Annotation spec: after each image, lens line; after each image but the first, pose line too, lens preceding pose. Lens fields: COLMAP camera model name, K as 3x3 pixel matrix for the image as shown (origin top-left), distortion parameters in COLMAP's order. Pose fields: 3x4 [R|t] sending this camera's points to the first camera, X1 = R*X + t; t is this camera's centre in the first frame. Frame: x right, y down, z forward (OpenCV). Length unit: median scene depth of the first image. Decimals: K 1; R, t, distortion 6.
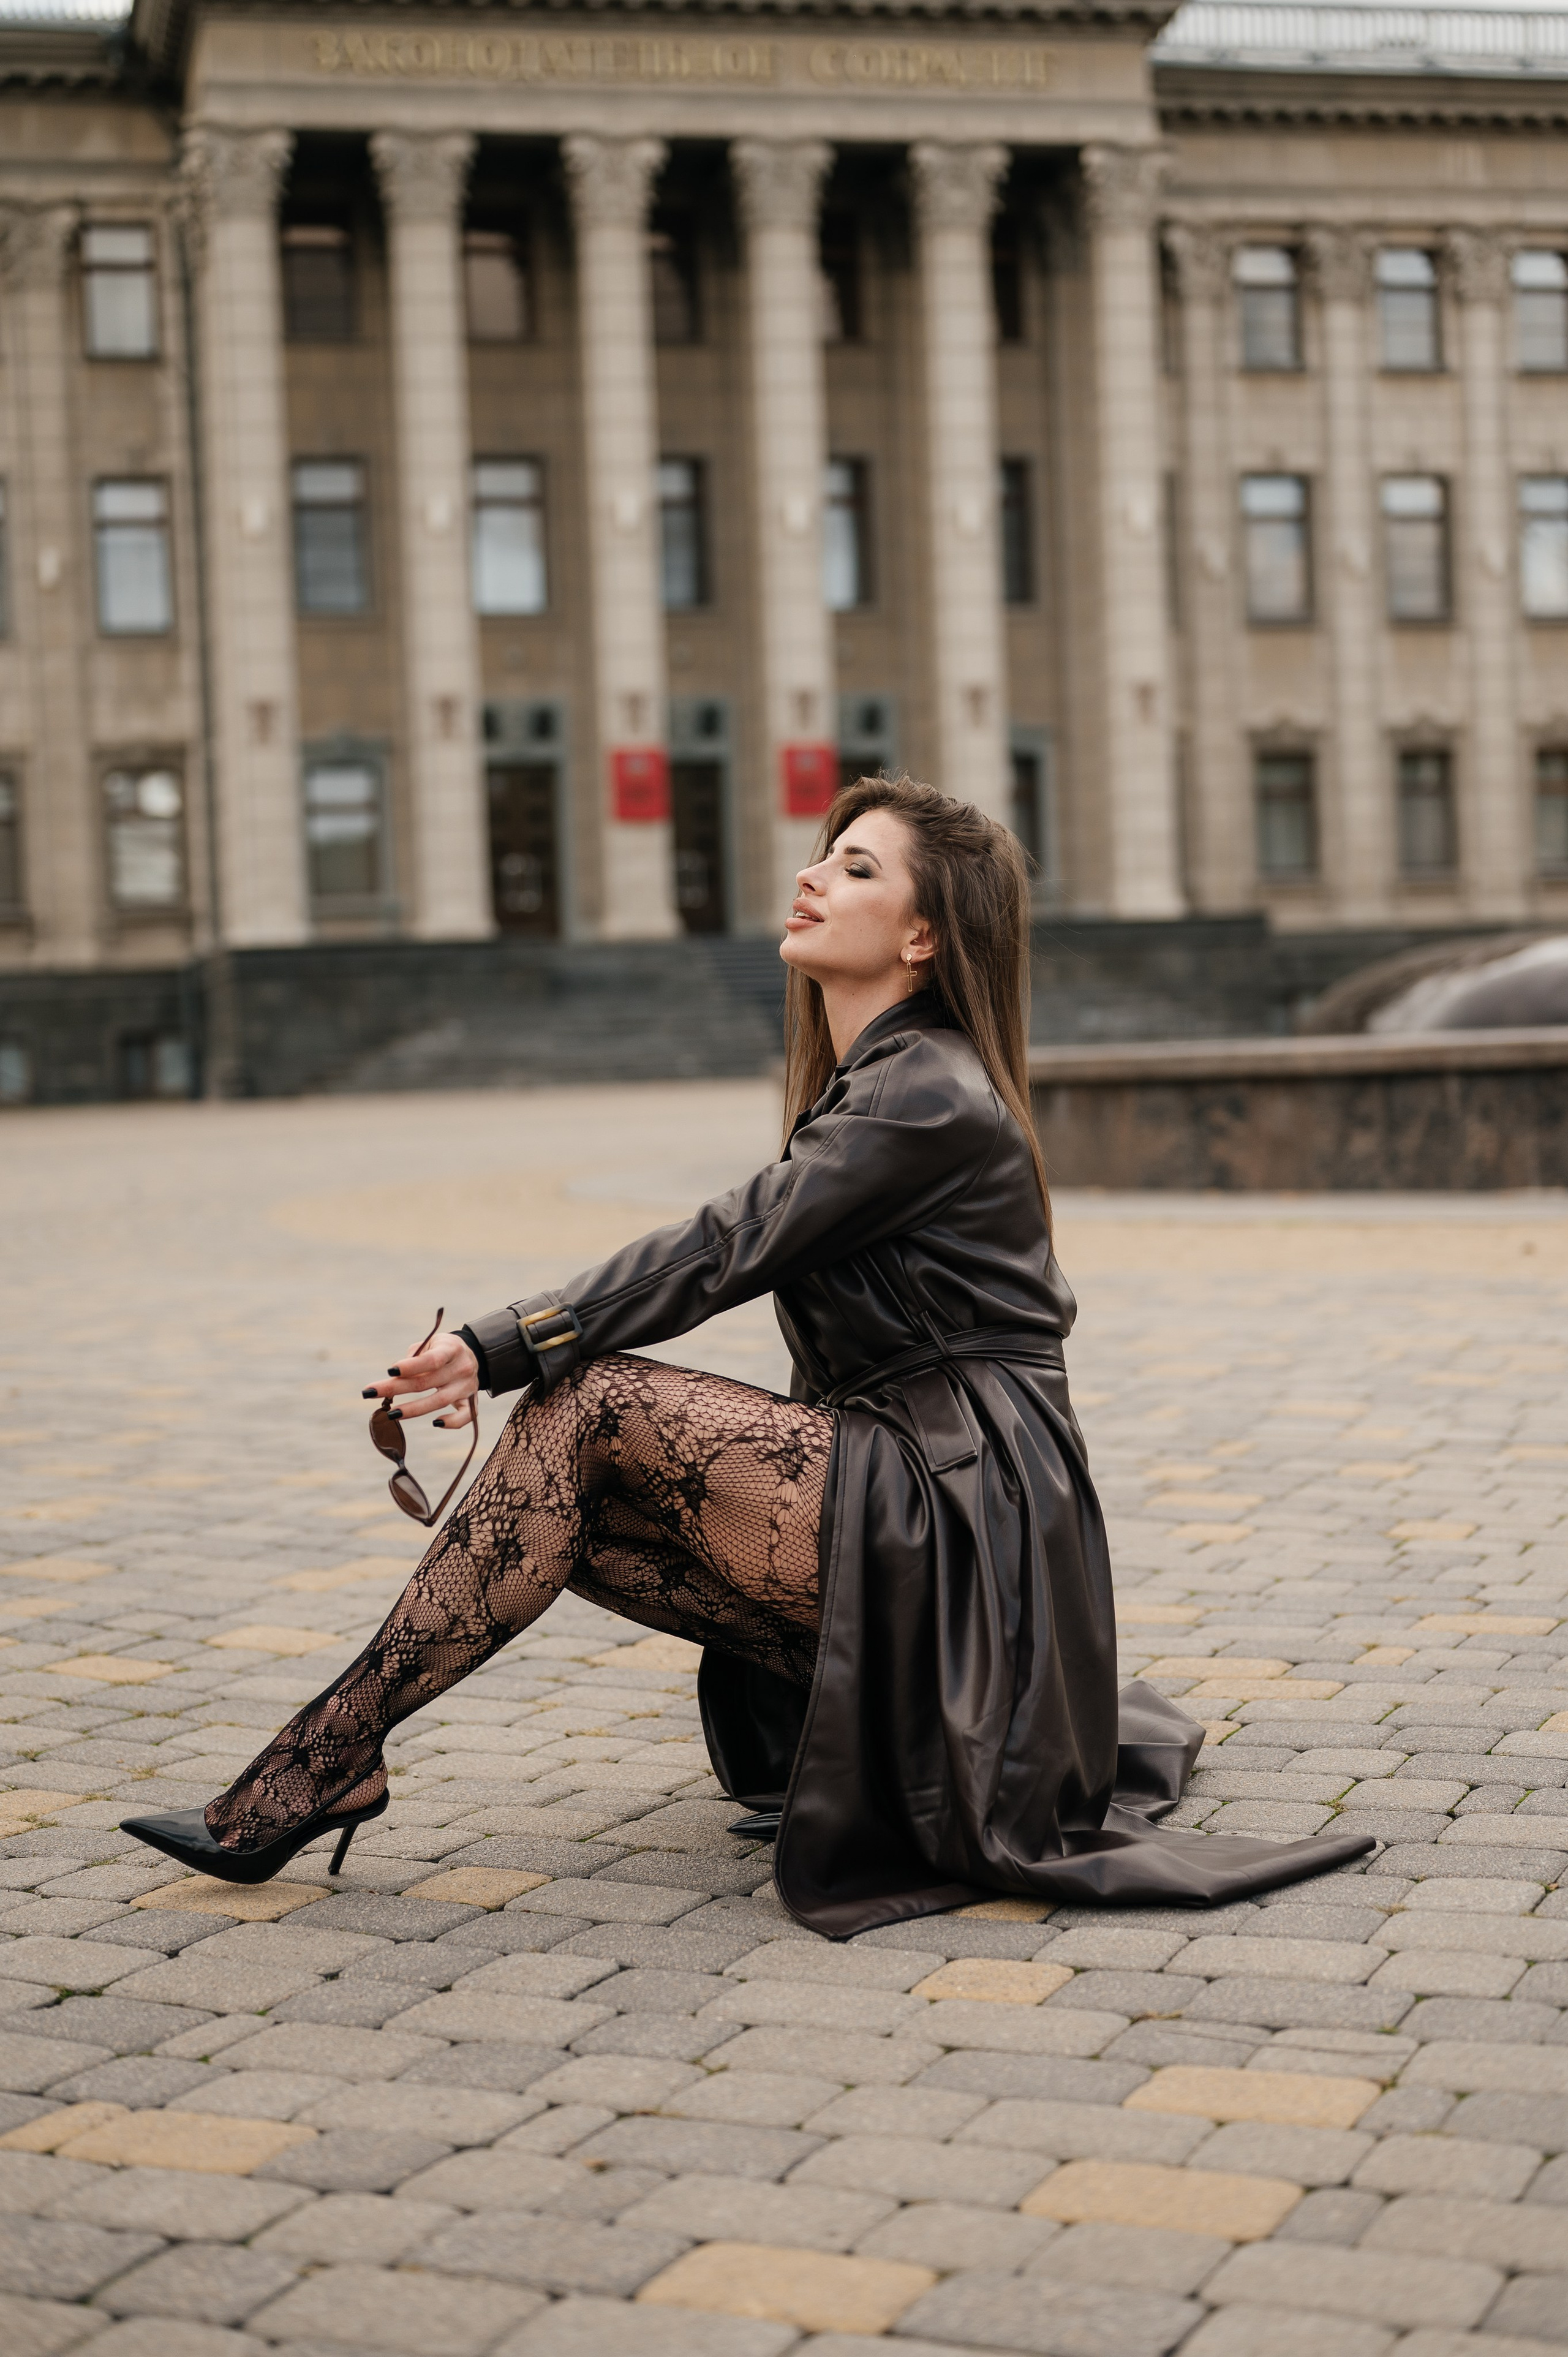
lens RADIAL K [[3420.2, 0, 780.7], [0, 3420.2, 1184.9], [0, 0, 1]] dist [0.003645, -0.027753]
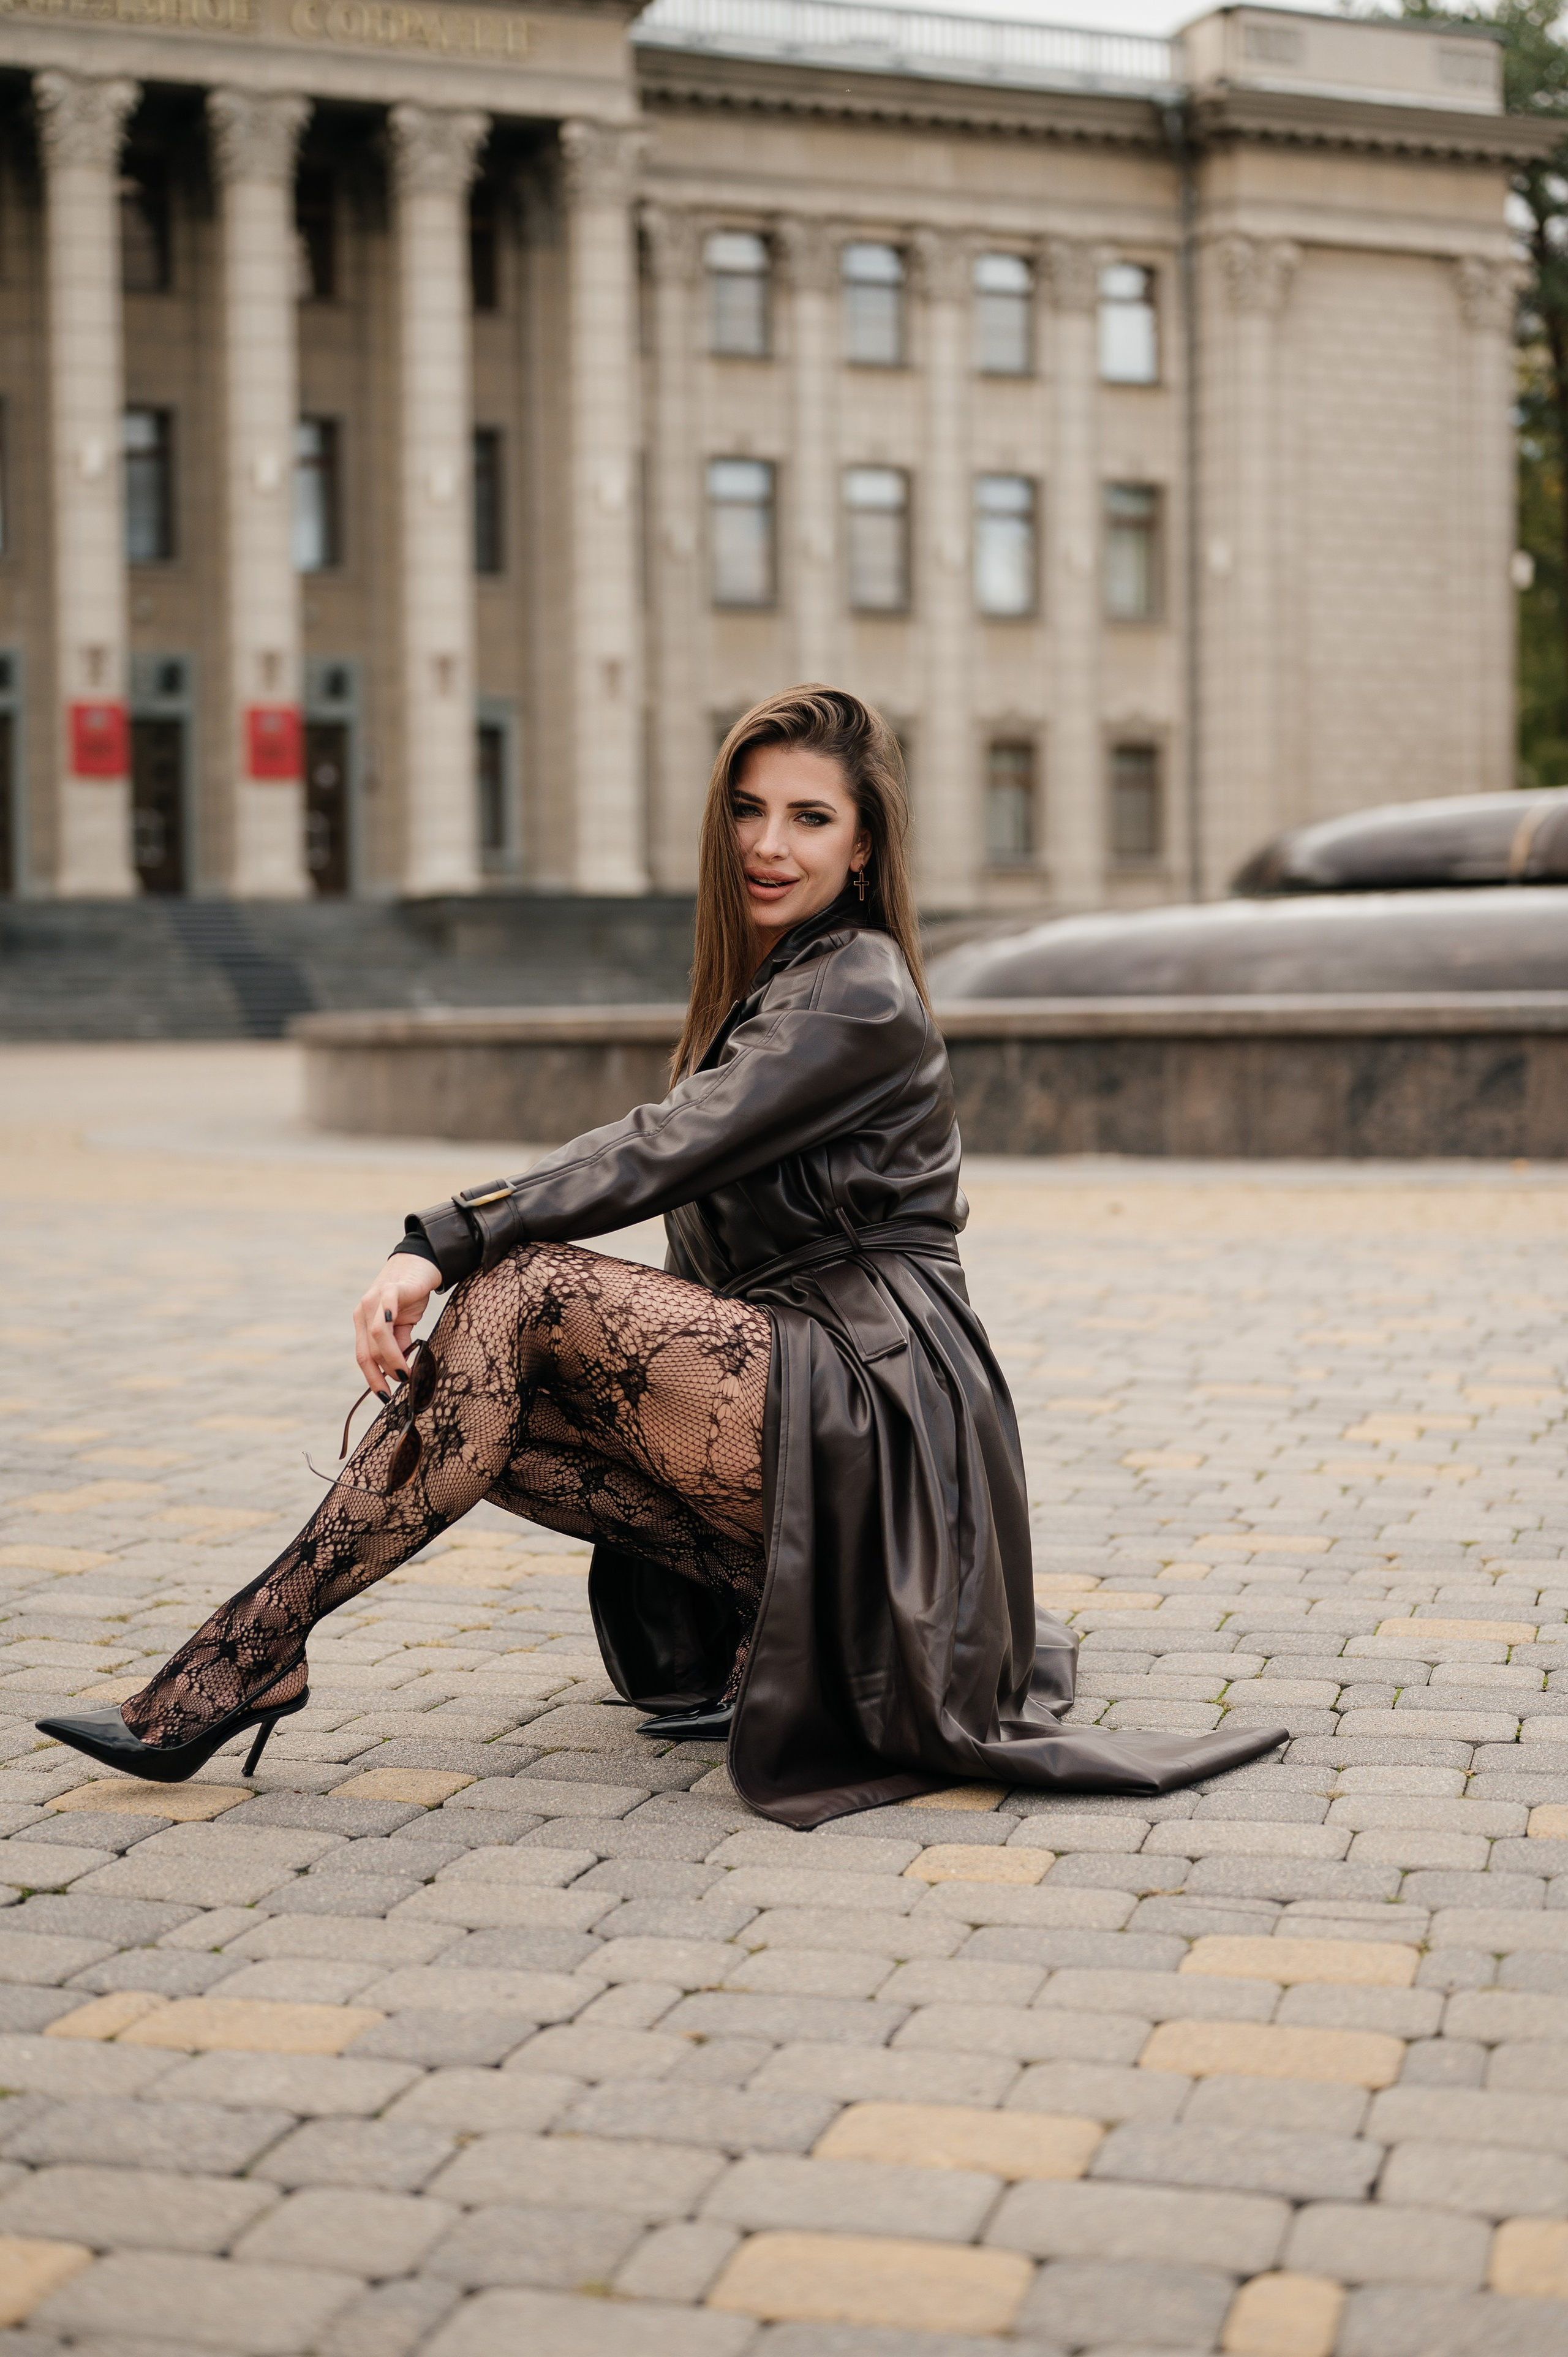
lens RADIAL K [[3419.9, 0, 773.8], [0, 3419.9, 1184.1], [0, 0, 1]] dist [-0.004820, 0.038414]
pose [[0.985658, 0.020437, 0.167515, -0.120146], [-0.021447, 0.999761, 0.004219, 0.020102], [-0.167388, -0.007751, 0.985861, 0.010573]]
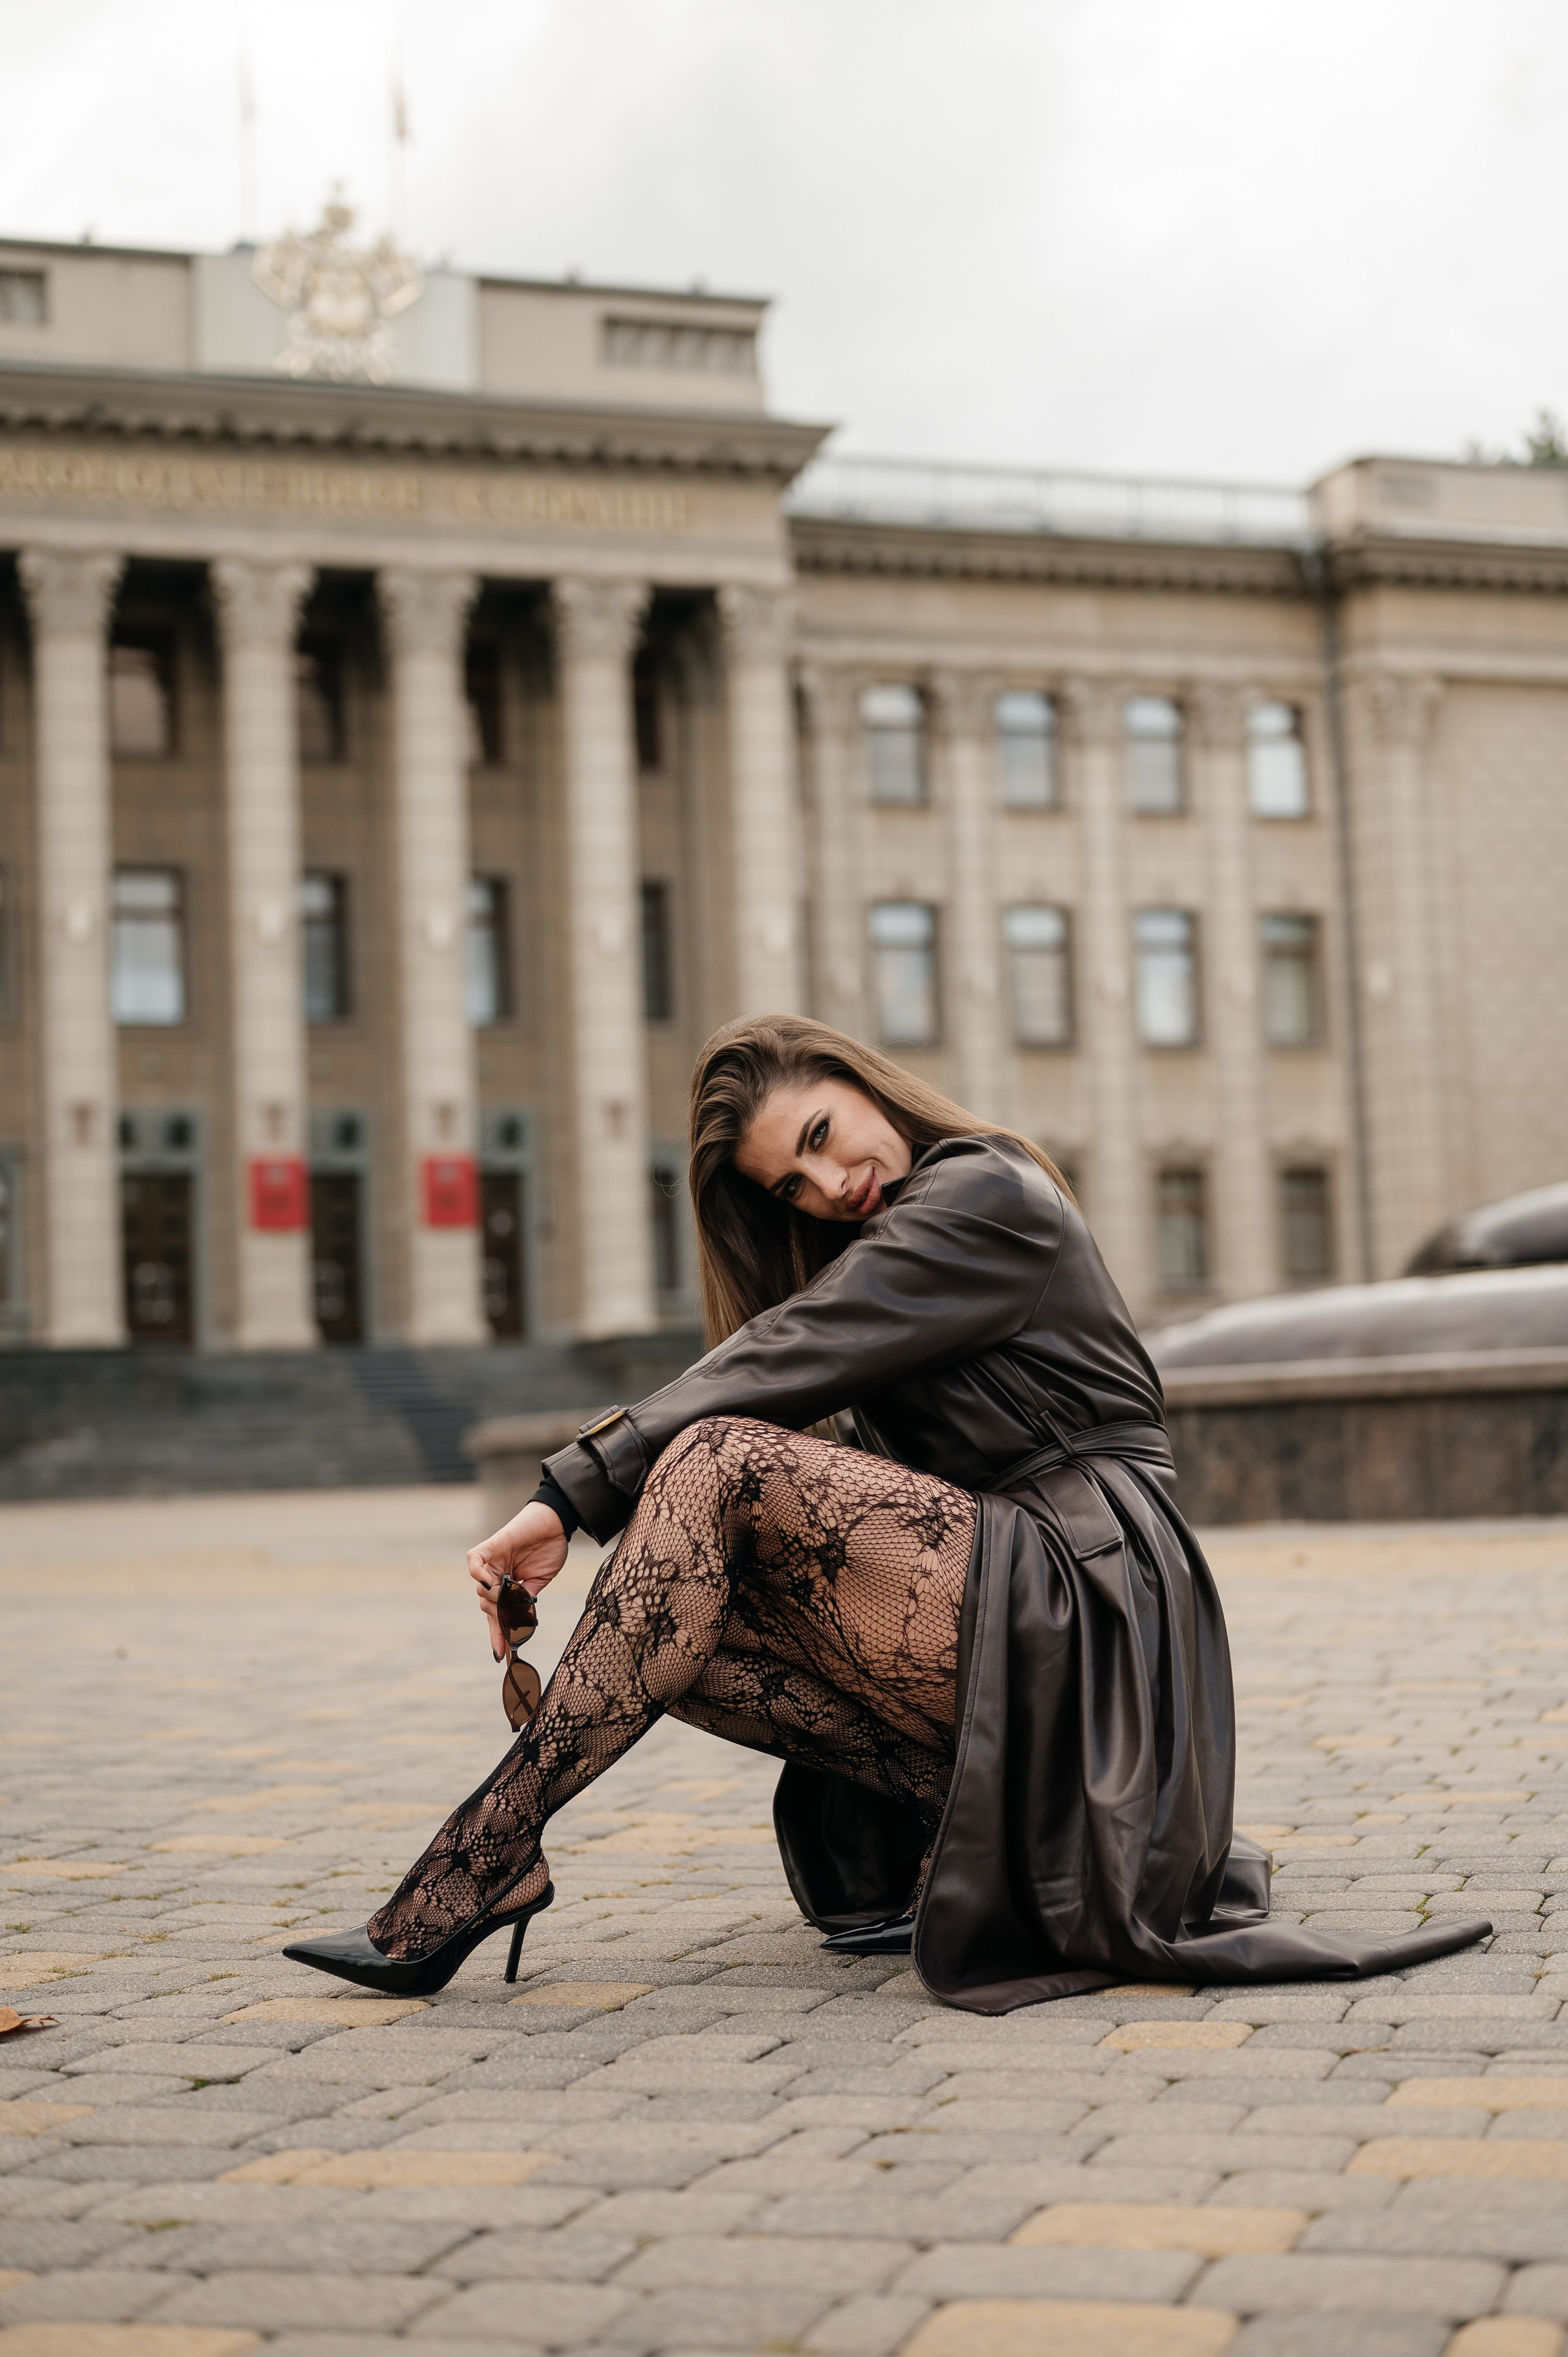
lens RADIAL K [[3422.3, 0, 826.0], [0, 3422.3, 1182.8], [0, 0, 1]] dist [-0.012991, 0.045487]
pose [[0.991592, 0.009545, 0.129051, -0.116409], [0.007111, 0.991750, -0.127992, 0.080505], [-0.129208, 0.127834, 0.983343, 0.012602]]
